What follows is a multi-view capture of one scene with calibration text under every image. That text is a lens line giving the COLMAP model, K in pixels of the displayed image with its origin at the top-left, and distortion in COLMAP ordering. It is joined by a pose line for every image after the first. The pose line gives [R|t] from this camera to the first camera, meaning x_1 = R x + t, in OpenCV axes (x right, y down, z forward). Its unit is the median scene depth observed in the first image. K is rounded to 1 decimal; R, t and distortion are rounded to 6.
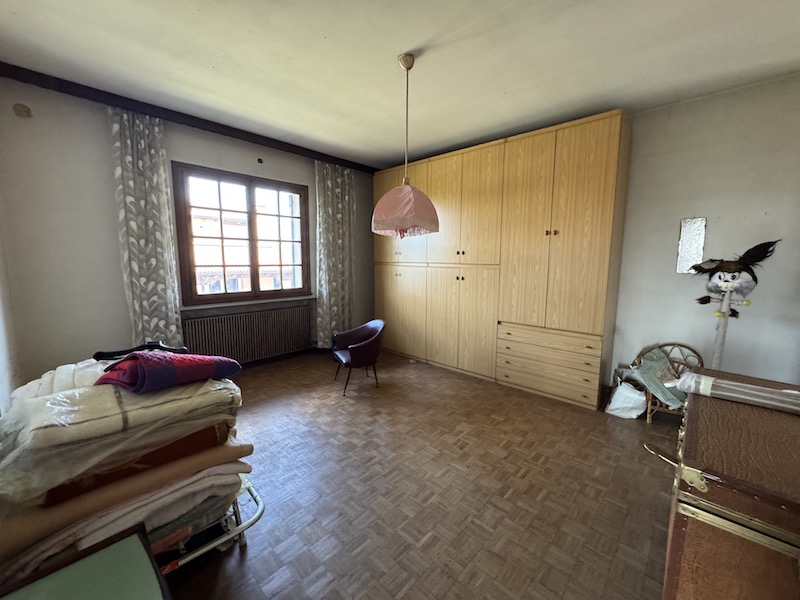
lens RADIAL K [[322.6, 0, 400.3], [0, 322.6, 298.7], [0, 0, 1]] dist [-0.000221, 0.000341]
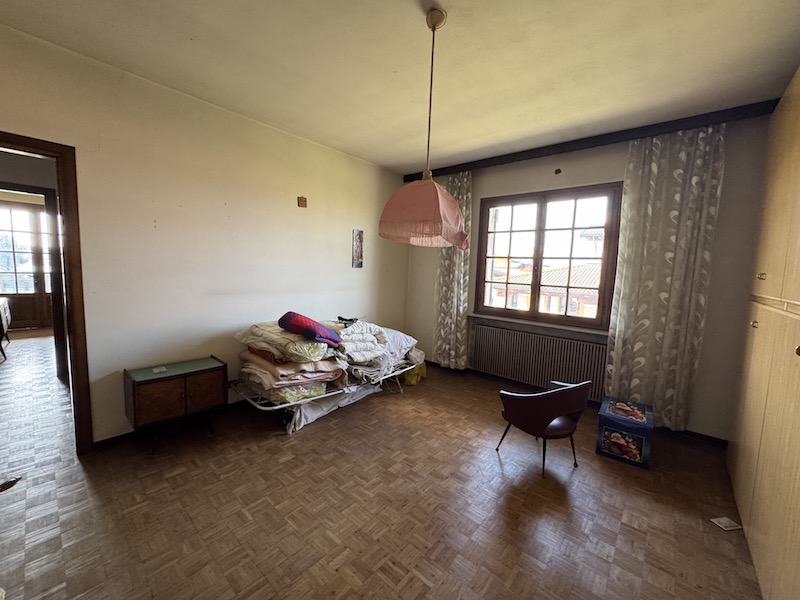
lens RADIAL K [[322.6, 0, 397.8], [0, 322.6, 300.0], [0, 0, 1]] dist [-0.000221, 0.000341]
pose [[0.028280, 0.091639, -0.995391, 0.502196], [-0.163943, 0.982730, 0.085816, -0.077914], [0.986064, 0.160761, 0.042816, 0.590030]]
